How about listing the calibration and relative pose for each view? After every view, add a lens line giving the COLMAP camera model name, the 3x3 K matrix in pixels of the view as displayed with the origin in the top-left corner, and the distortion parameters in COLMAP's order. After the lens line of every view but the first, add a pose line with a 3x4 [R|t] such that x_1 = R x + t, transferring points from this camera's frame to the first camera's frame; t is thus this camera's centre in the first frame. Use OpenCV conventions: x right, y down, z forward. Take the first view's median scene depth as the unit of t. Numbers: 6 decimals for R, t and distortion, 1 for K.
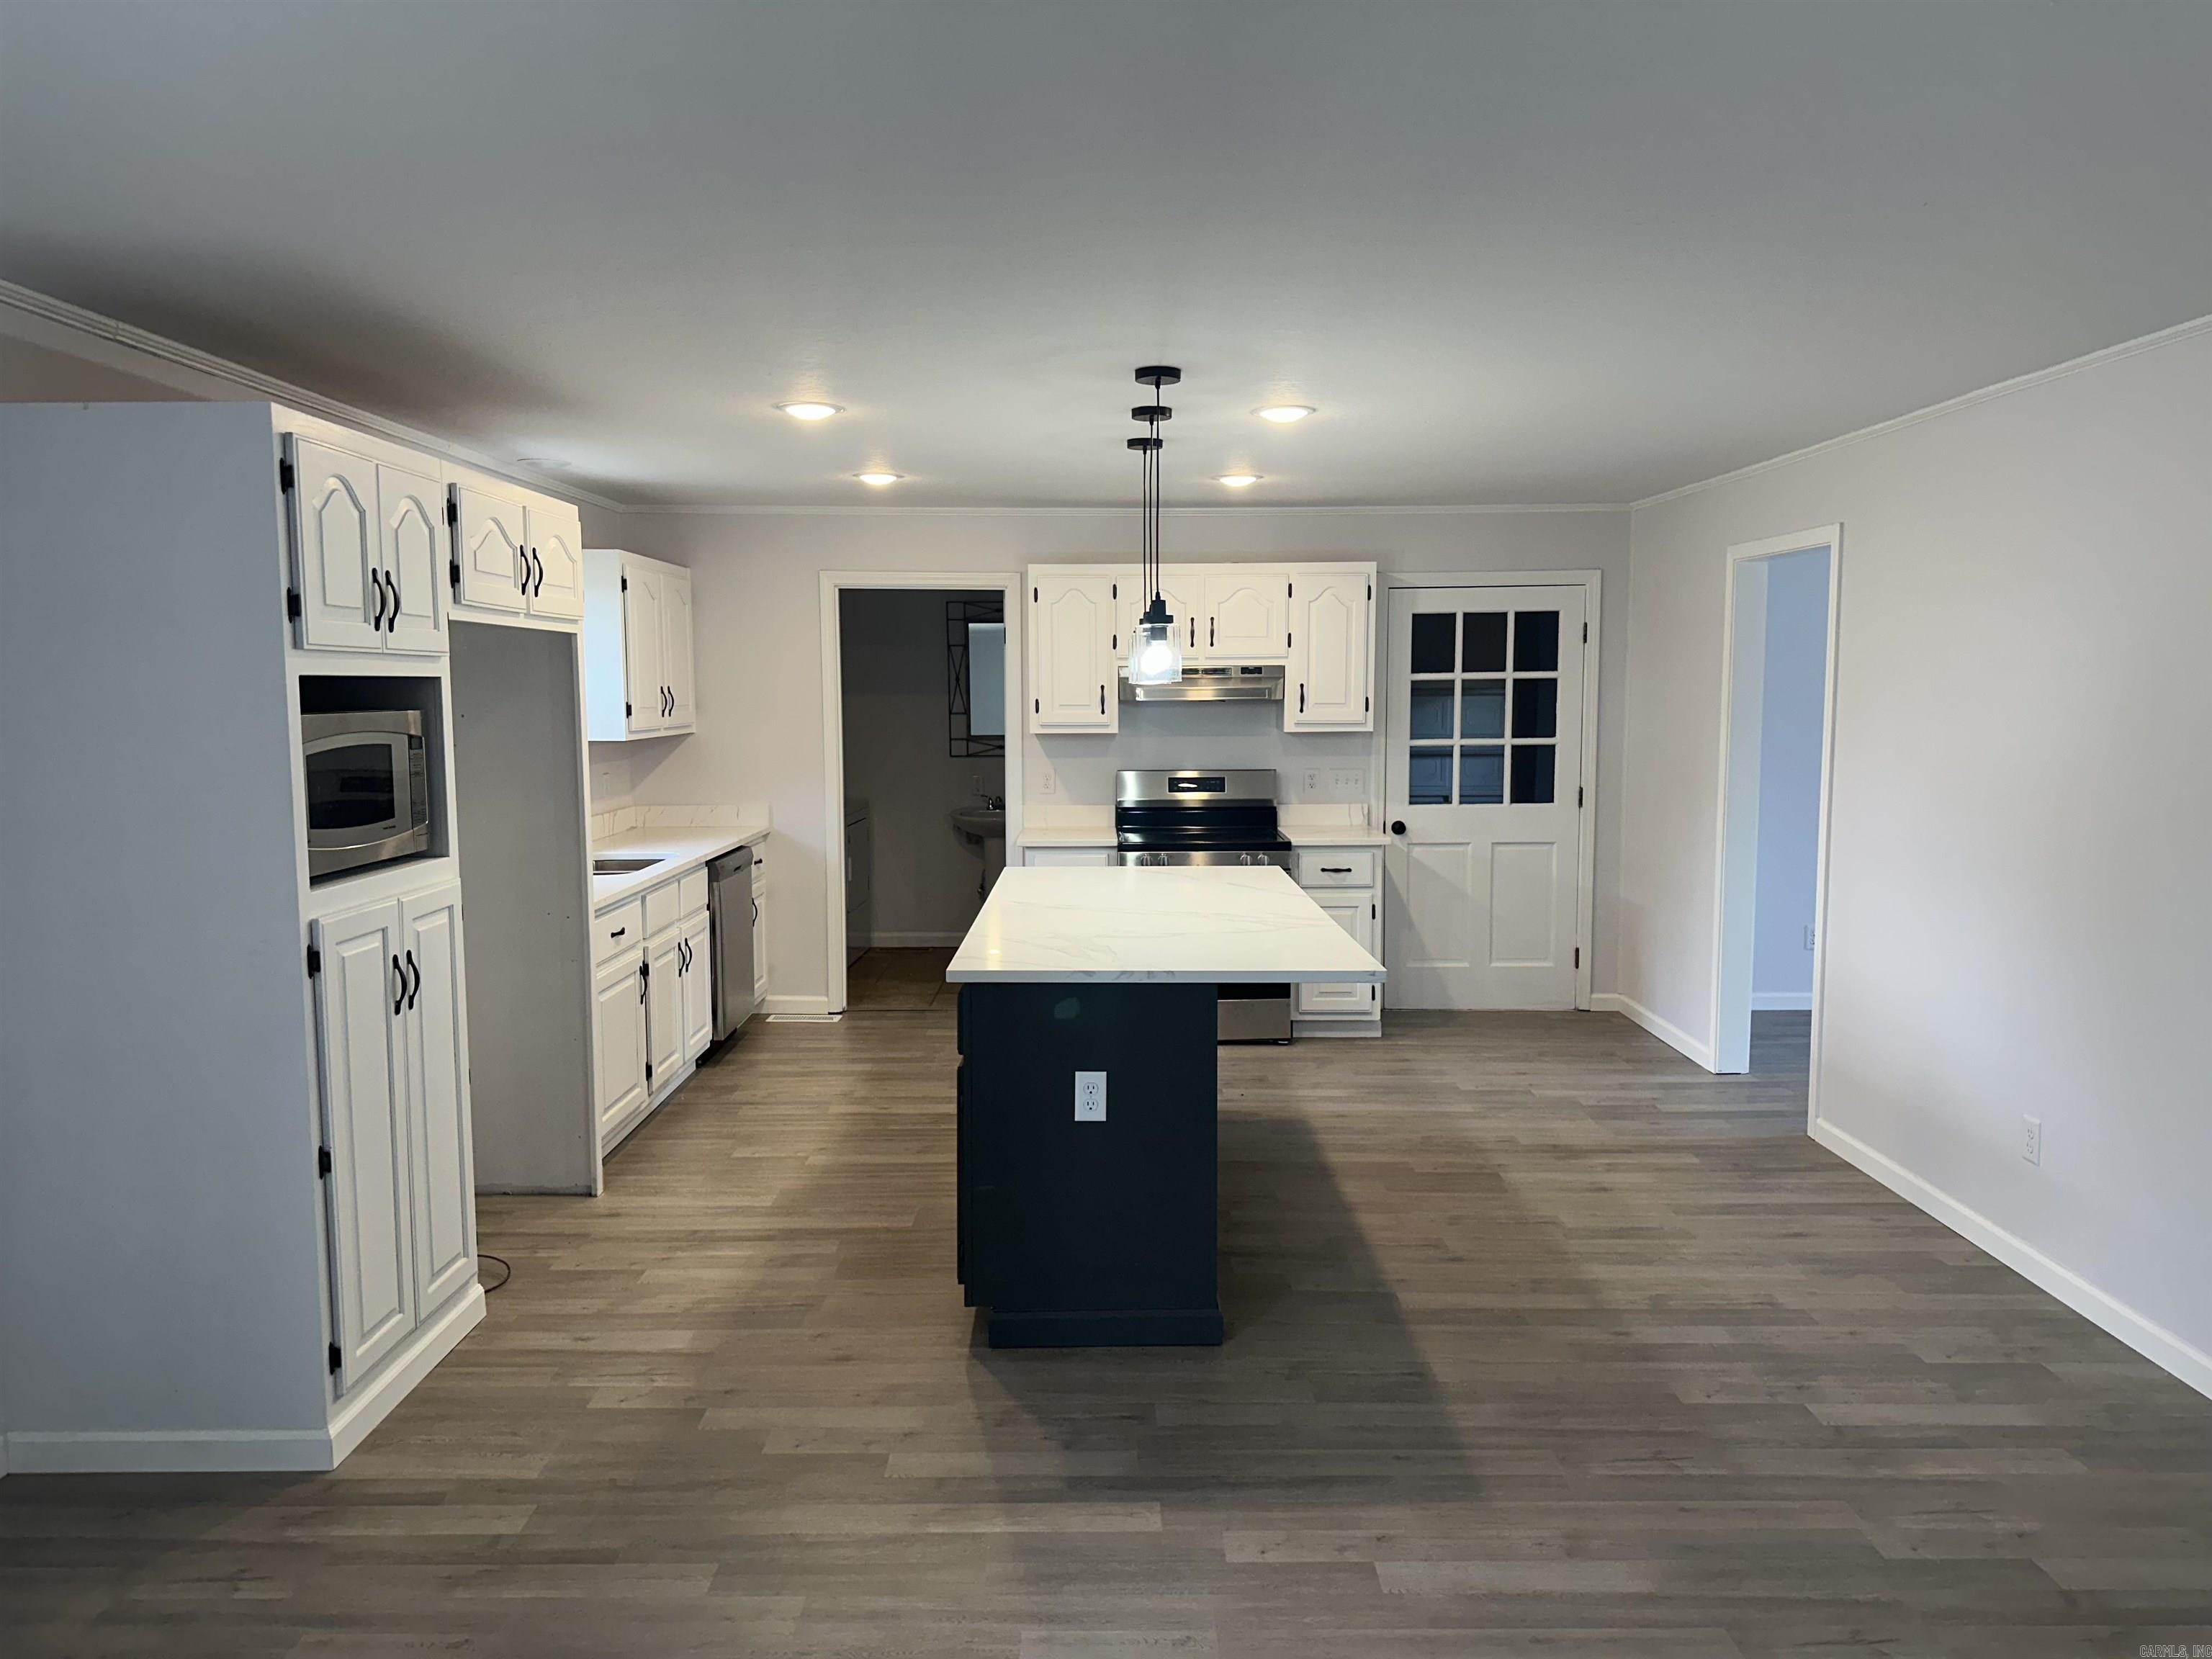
lens RADIAL K [[1540.1, 0, 1098.1], [0, 1540.1, 825.5], [0, 0, 1]] dist [0.121361, -0.171189]
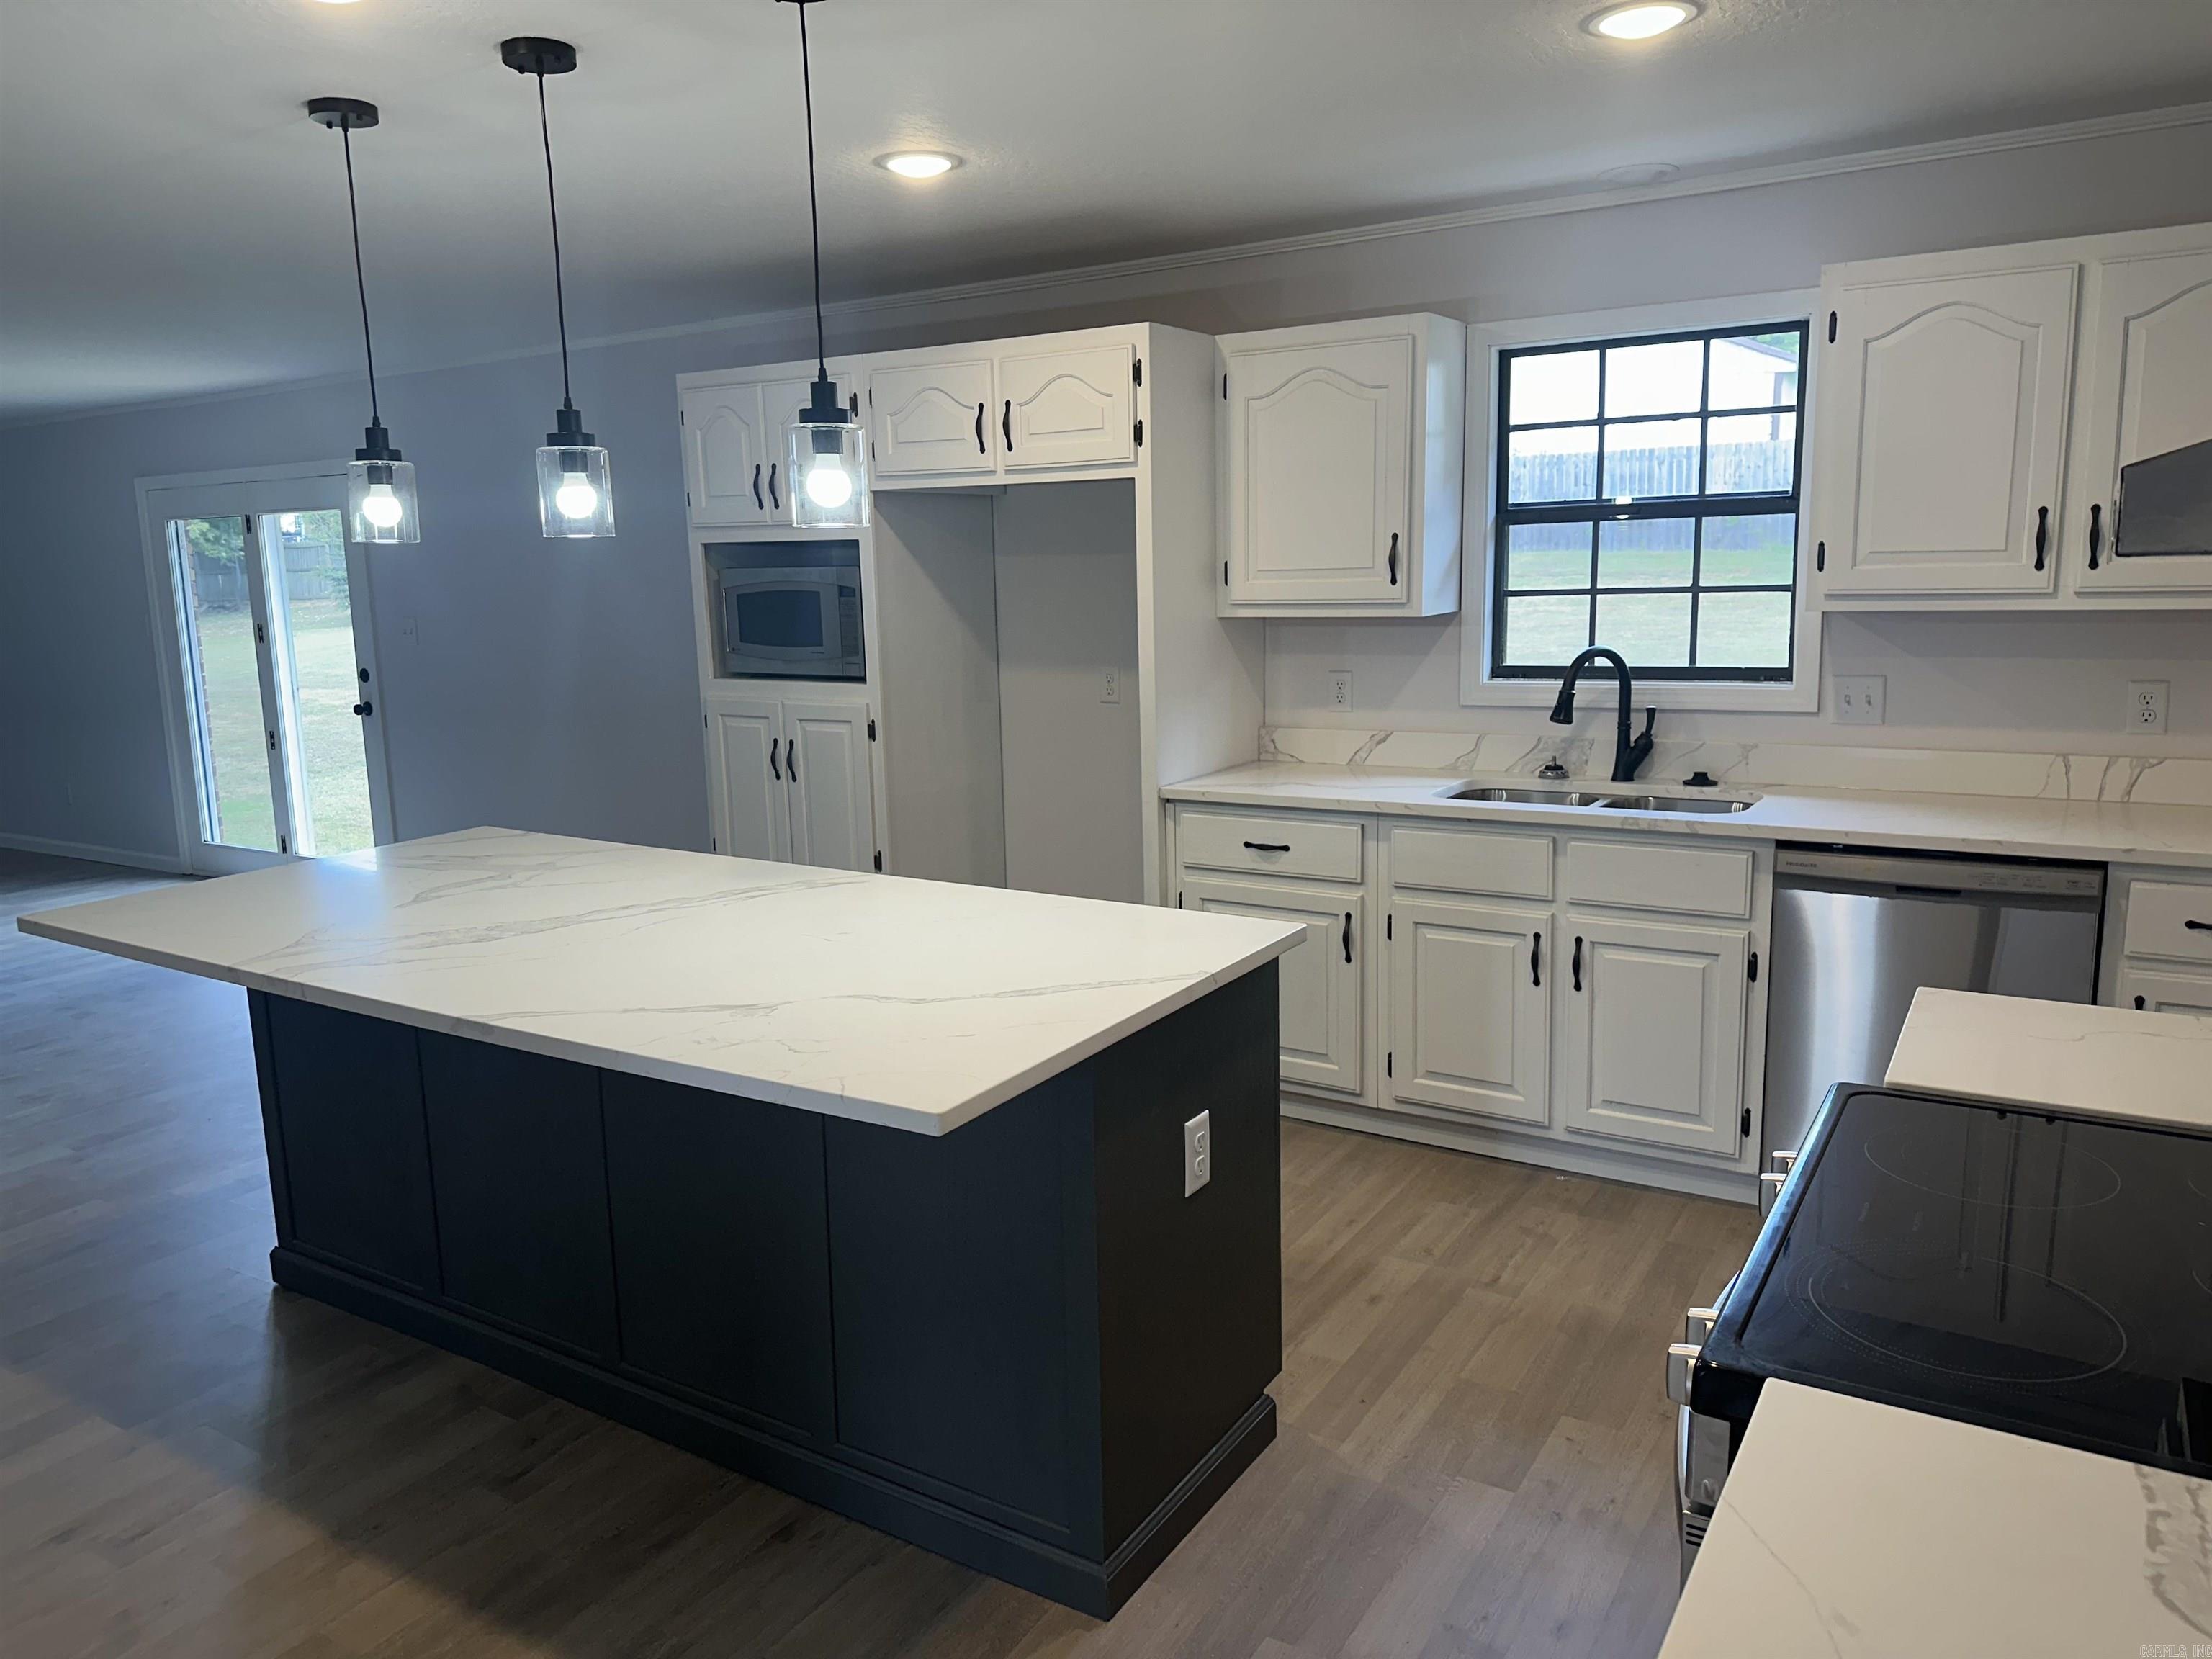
lens RADIAL K [[1540.1, 0, 1098.1], [0, 1540.1, 825.5], [0, 0, 1]] dist [0.121361, -0.171189]
pose [[-0.529784, 0.167250, -0.831479, 0.327436], [-0.046553, 0.973151, 0.225410, -0.096730], [0.846854, 0.158126, -0.507774, 1.103102]]
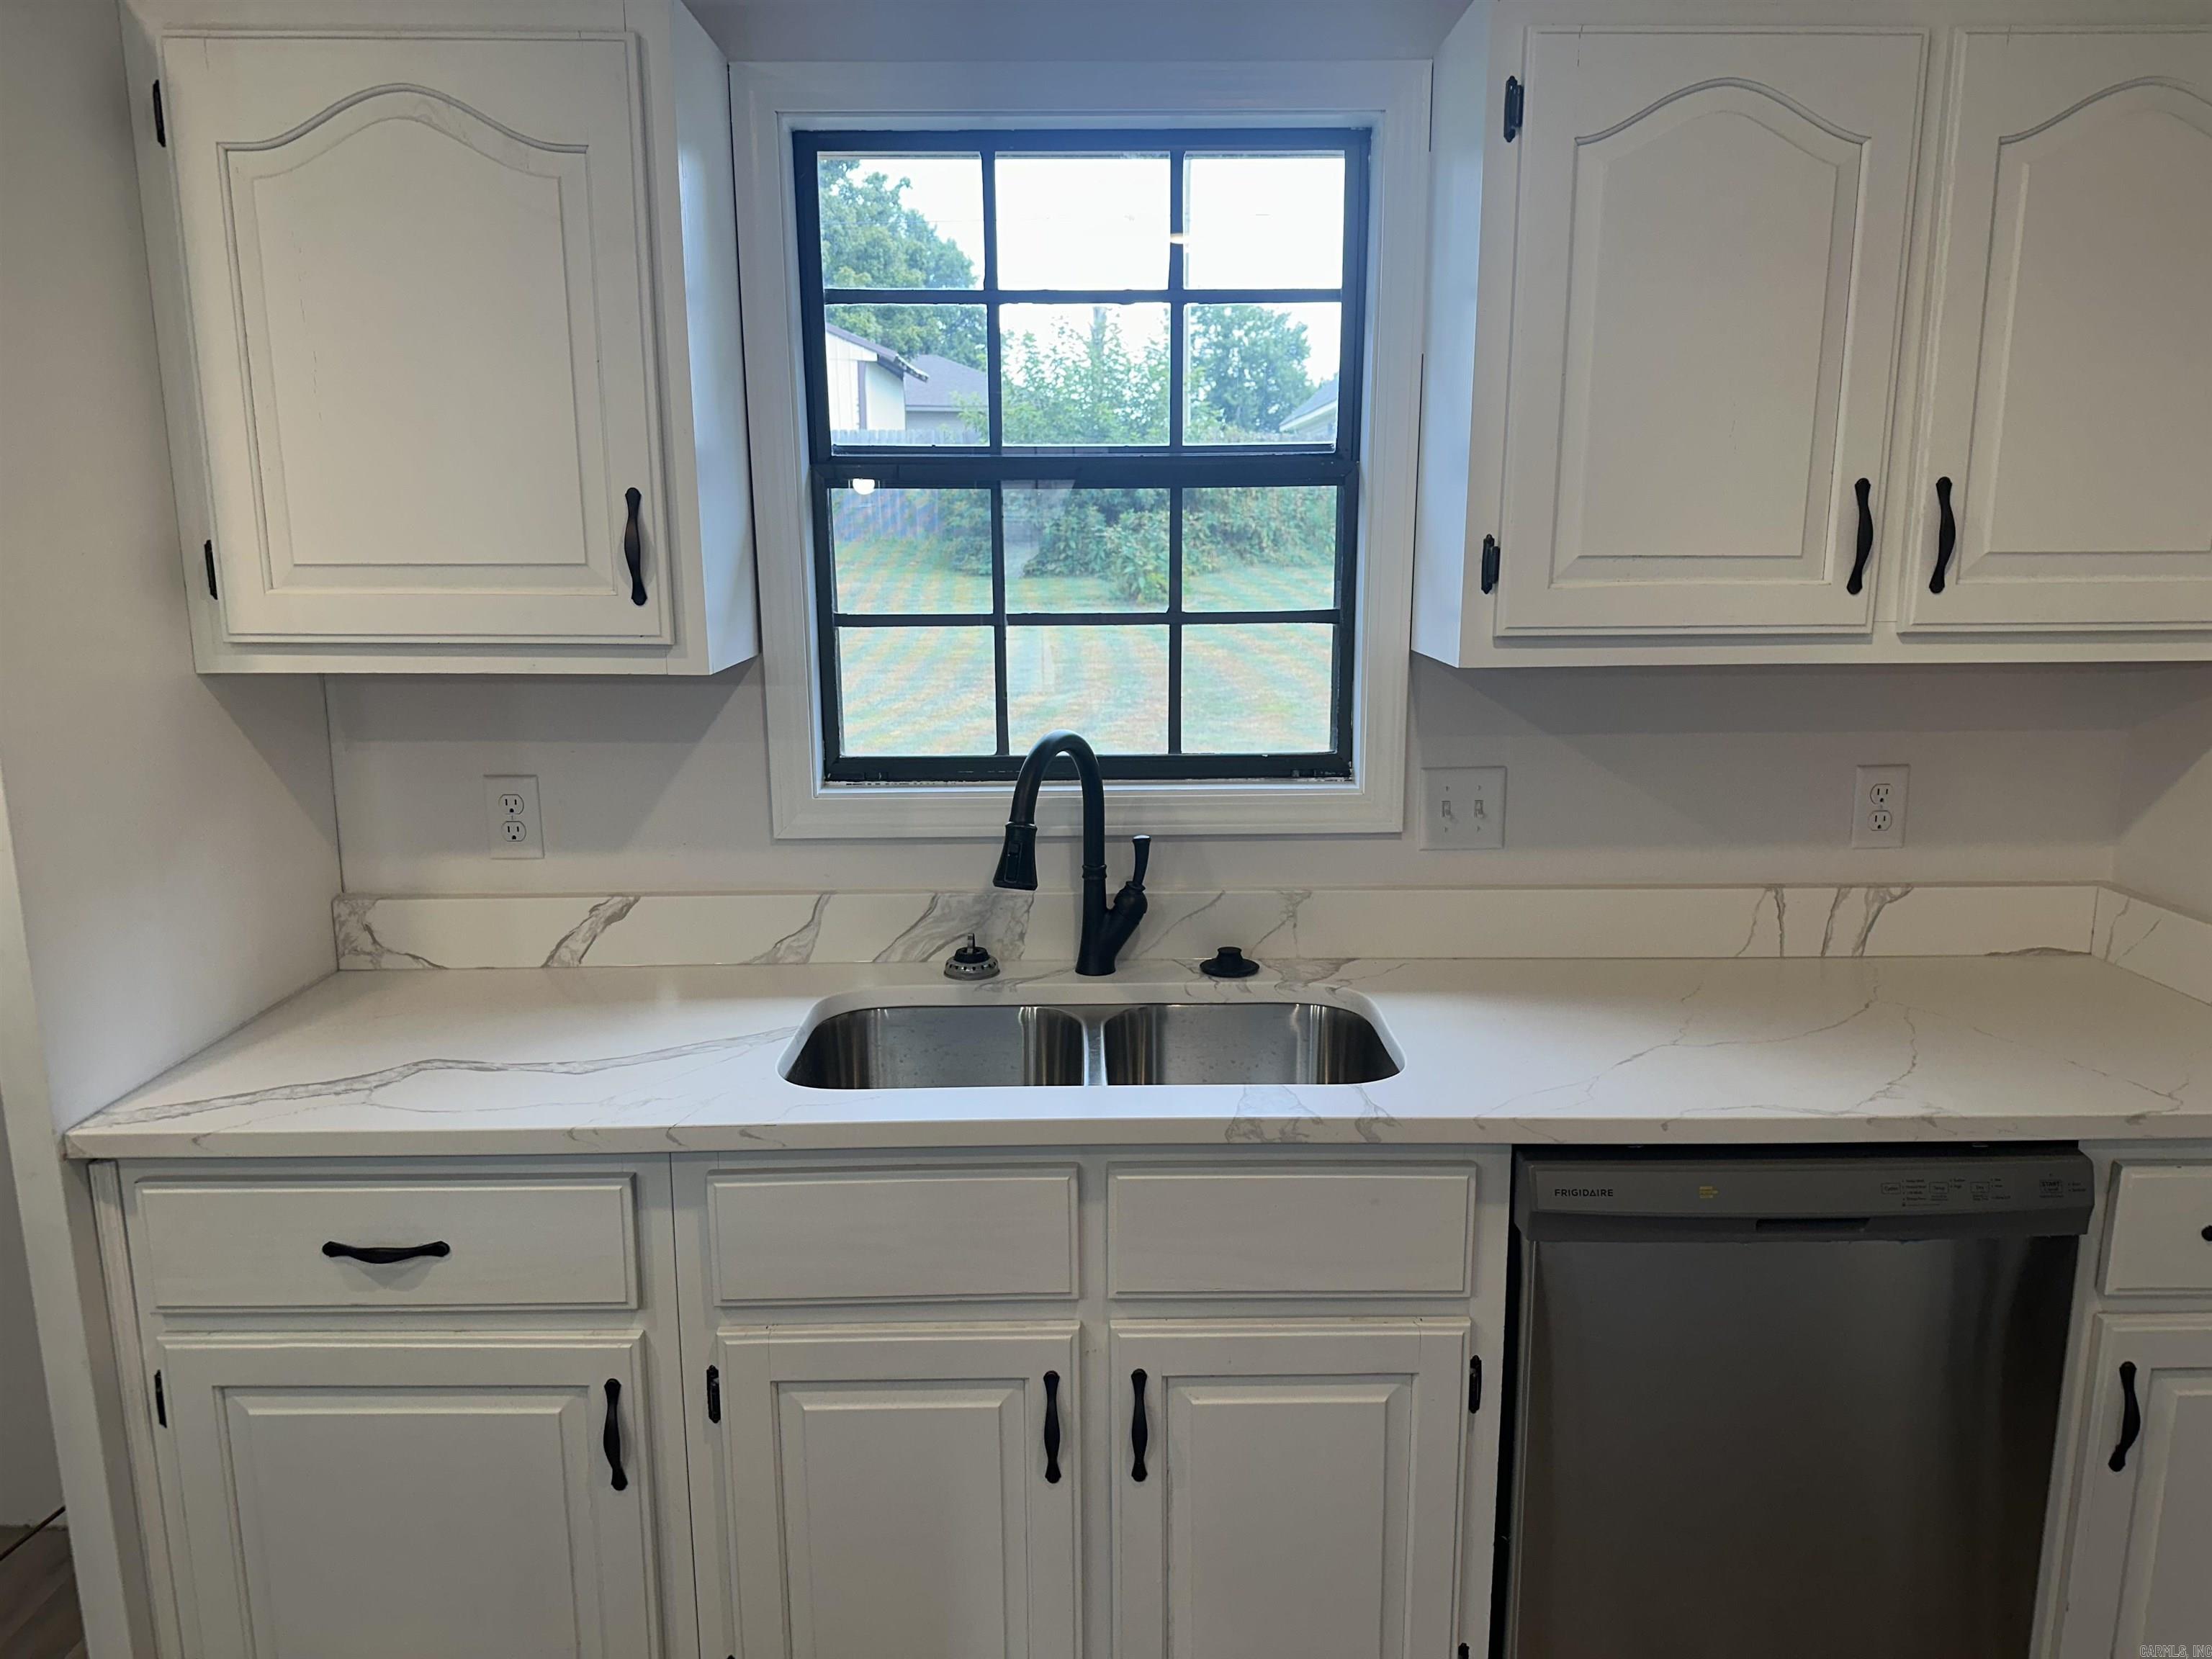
lens RADIAL K [[1555.7, 0, 1100.6], [0, 1555.7, 844.9], [0, 0, 1]] dist [0.104595, -0.145712]
pose [[0.005742, 0.204817, -0.978783, -0.000186], [-0.087152, 0.975178, 0.203551, -0.077683], [0.996178, 0.084134, 0.023449, 0.943134]]
